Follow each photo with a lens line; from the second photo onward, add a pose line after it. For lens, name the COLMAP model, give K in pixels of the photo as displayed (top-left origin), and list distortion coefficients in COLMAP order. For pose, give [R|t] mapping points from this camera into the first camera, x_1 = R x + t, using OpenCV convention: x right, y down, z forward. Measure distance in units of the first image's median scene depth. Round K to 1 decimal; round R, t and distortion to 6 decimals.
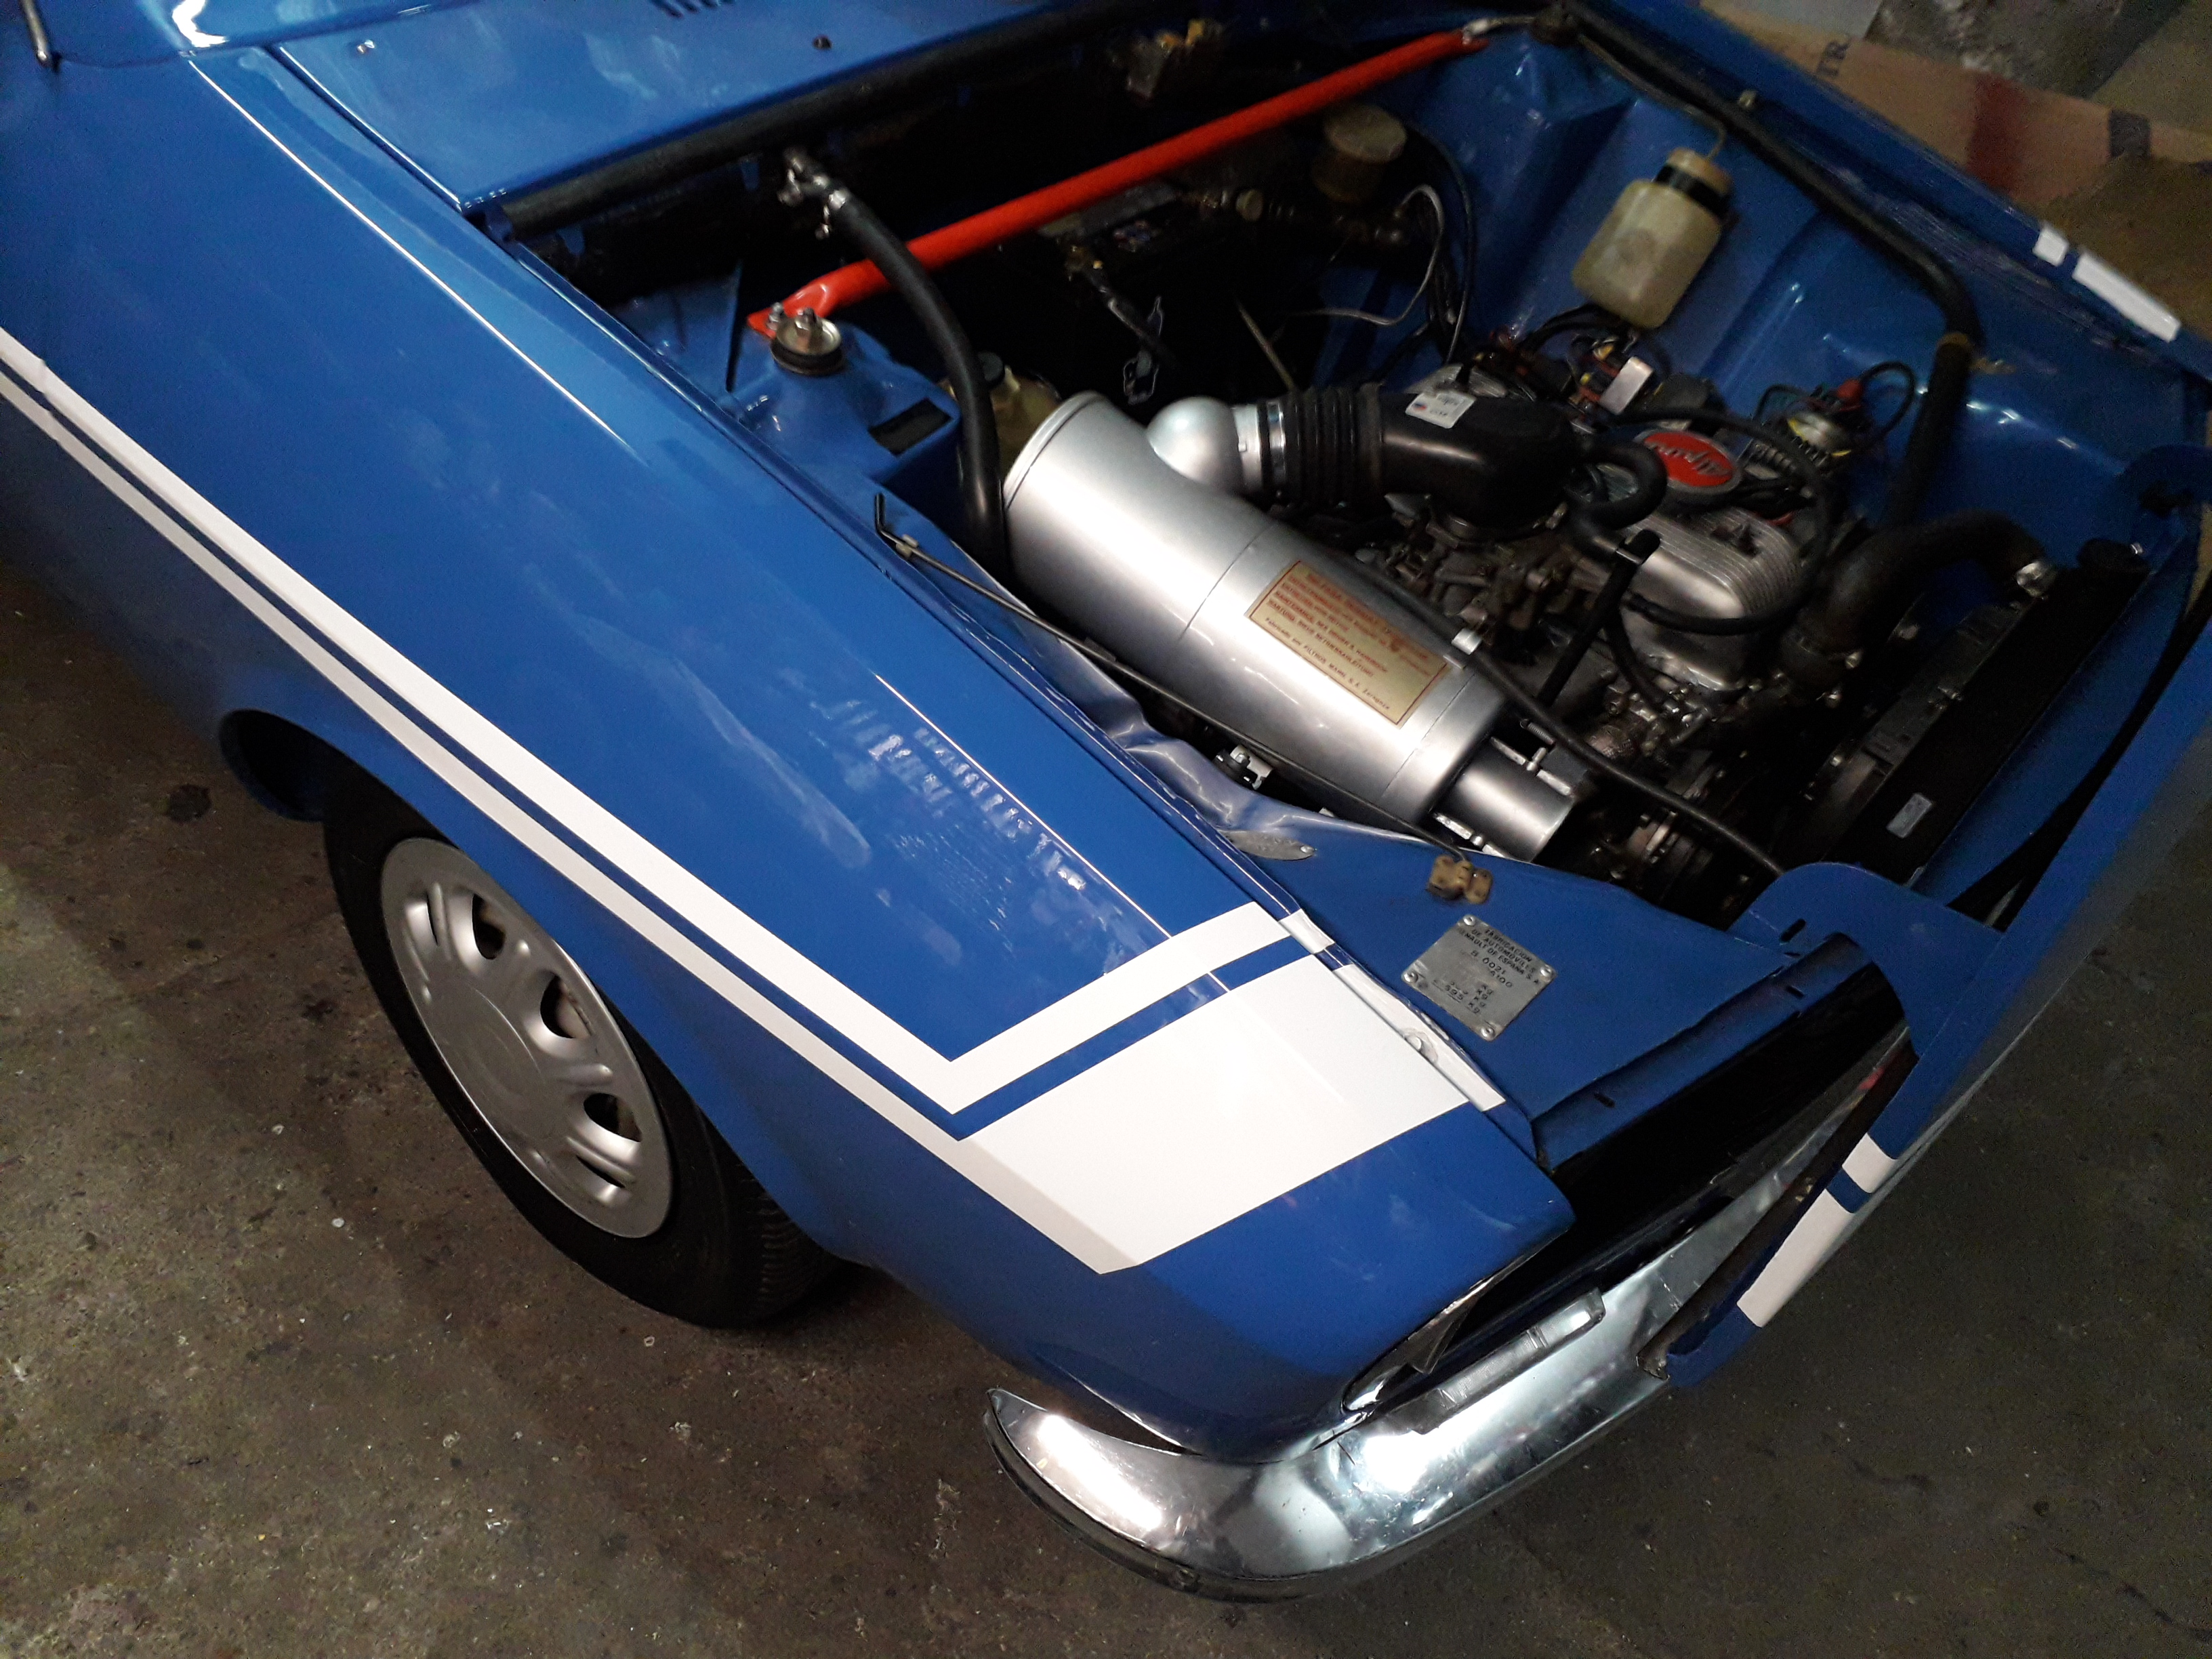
lens RADIAL K [[1719.8, 0, 1106.0], [0, 1719.8, 829.5], [0, 0, 1]] dist [0.046459, -0.062872]
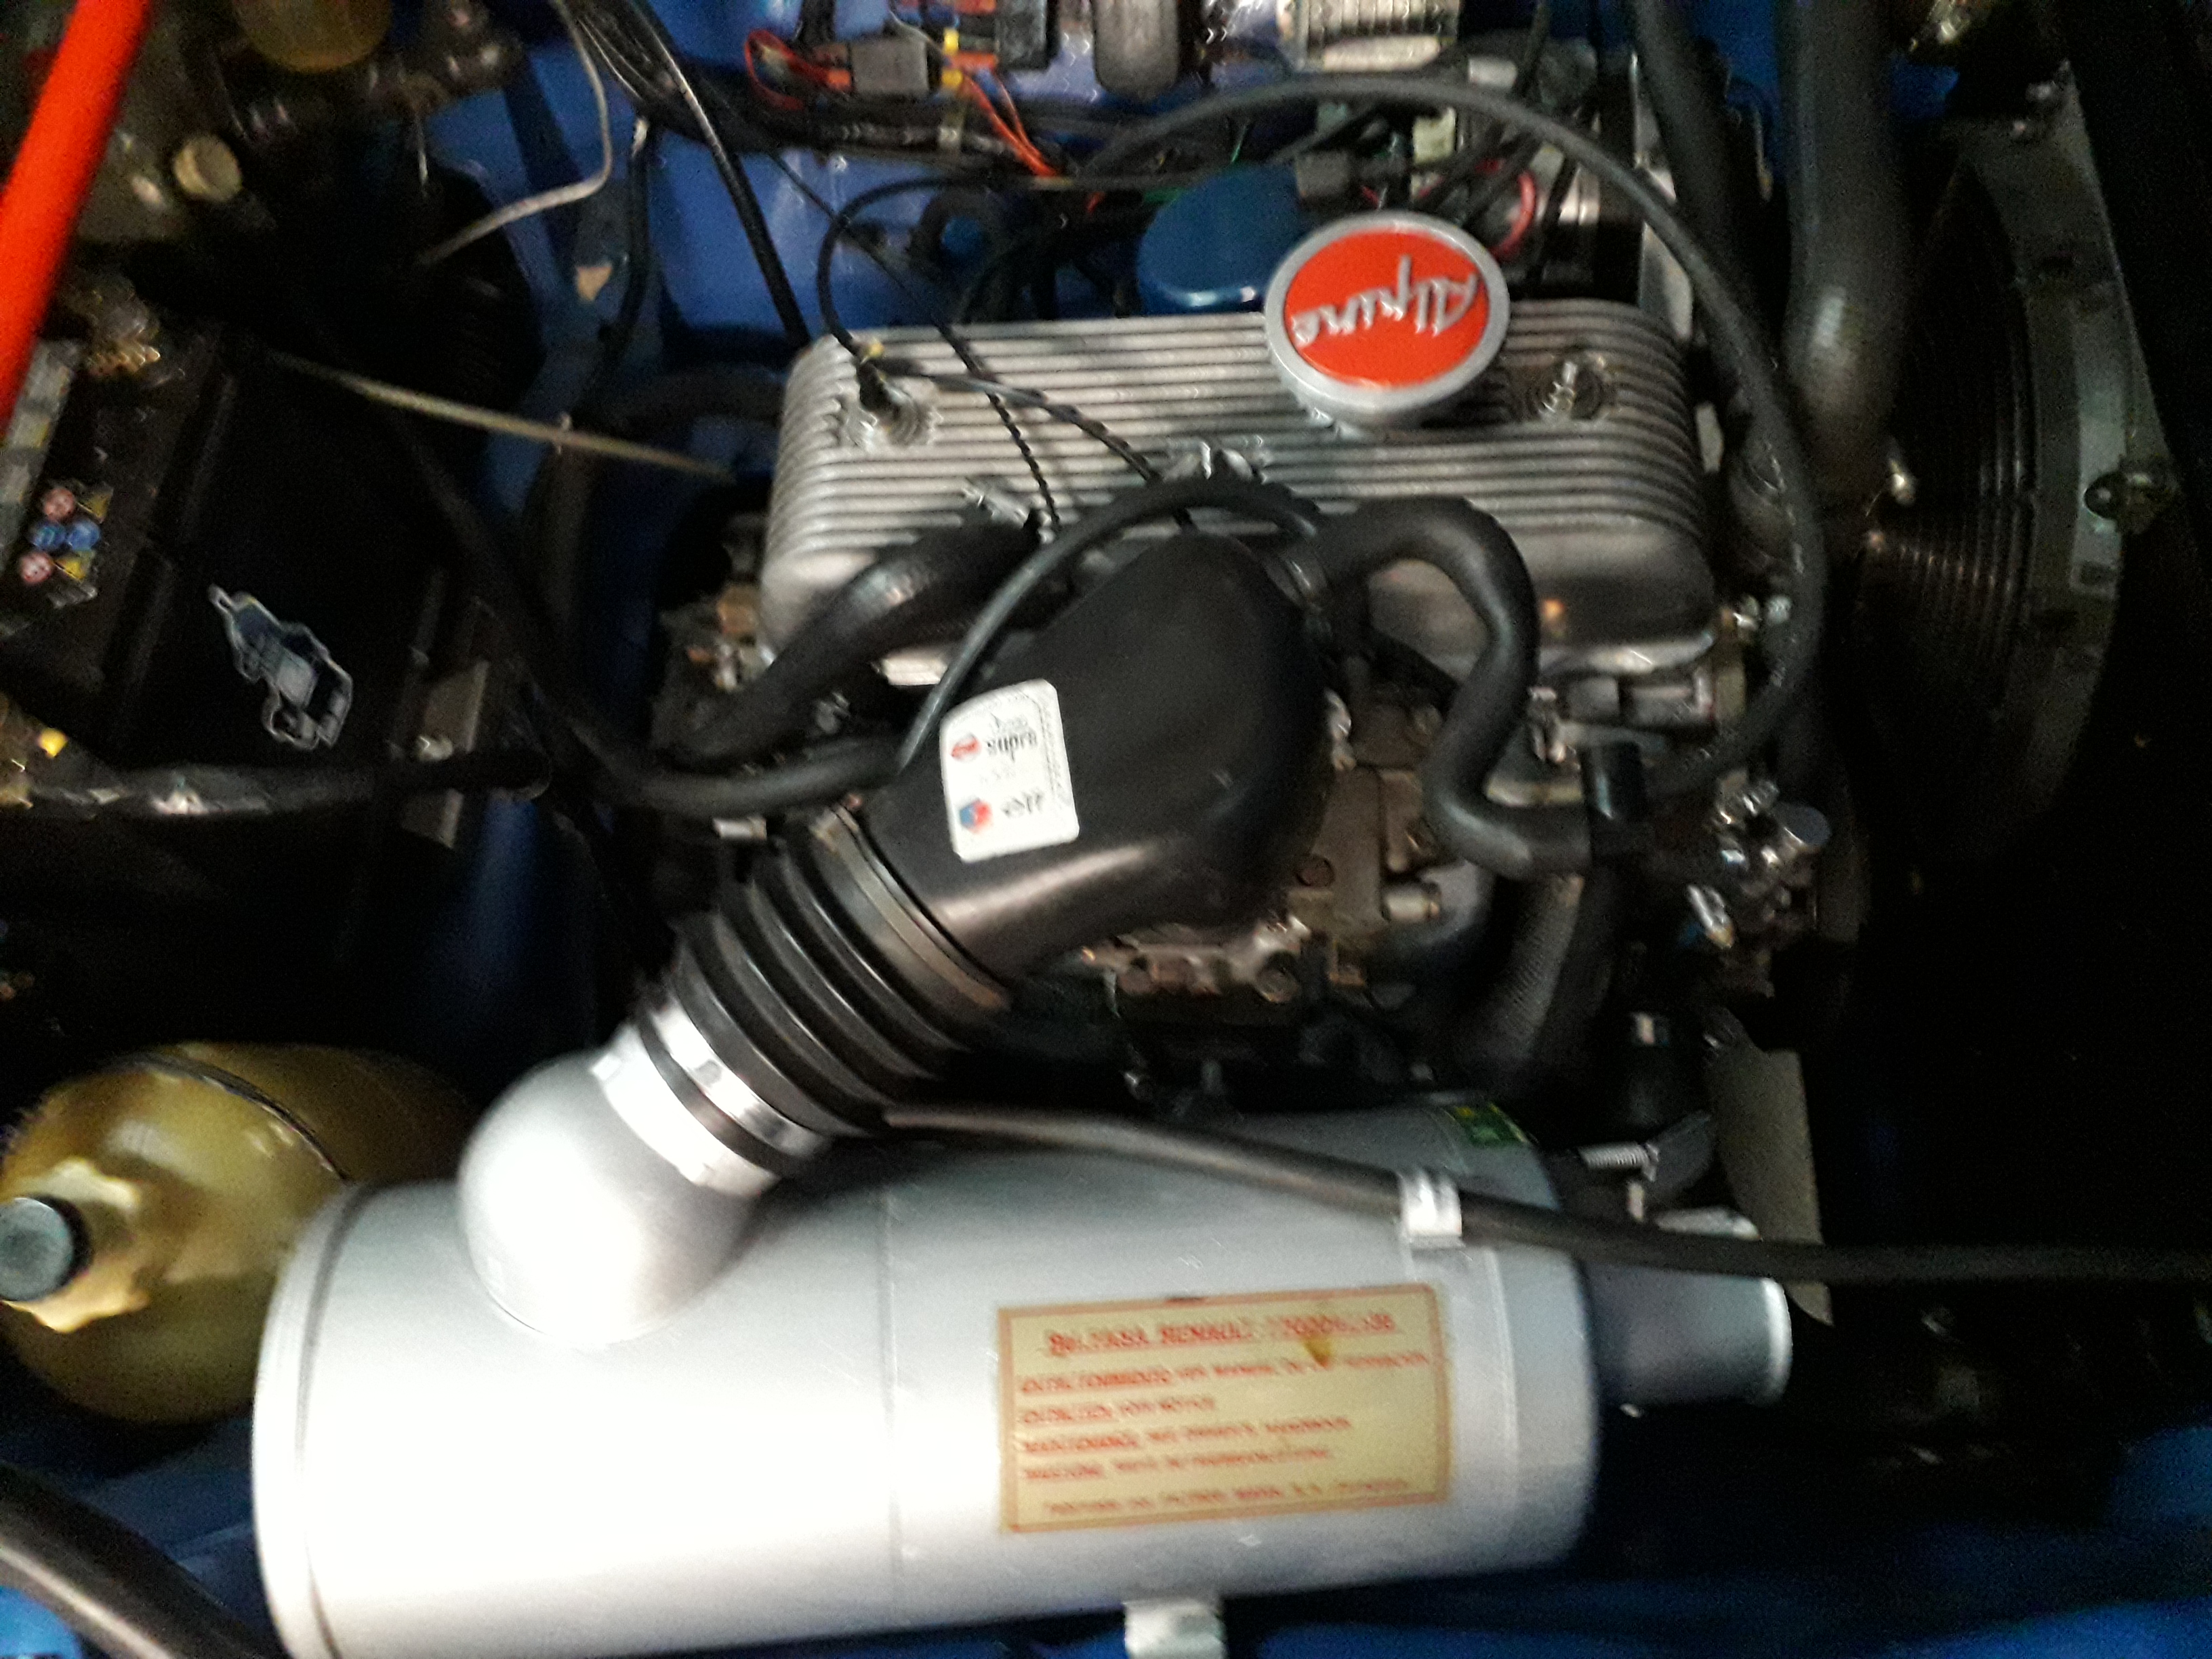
lens RADIAL K [[1755.1, 0, 1117.7], [0, 1755.1, 818.4], [0, 0, 1]] dist [0.011782, -0.046556]
pose [[0.752557, -0.655518, 0.062871, 0.151466], [0.594254, 0.717145, 0.364095, -0.310617], [-0.283758, -0.236641, 0.929237, 0.514941]]
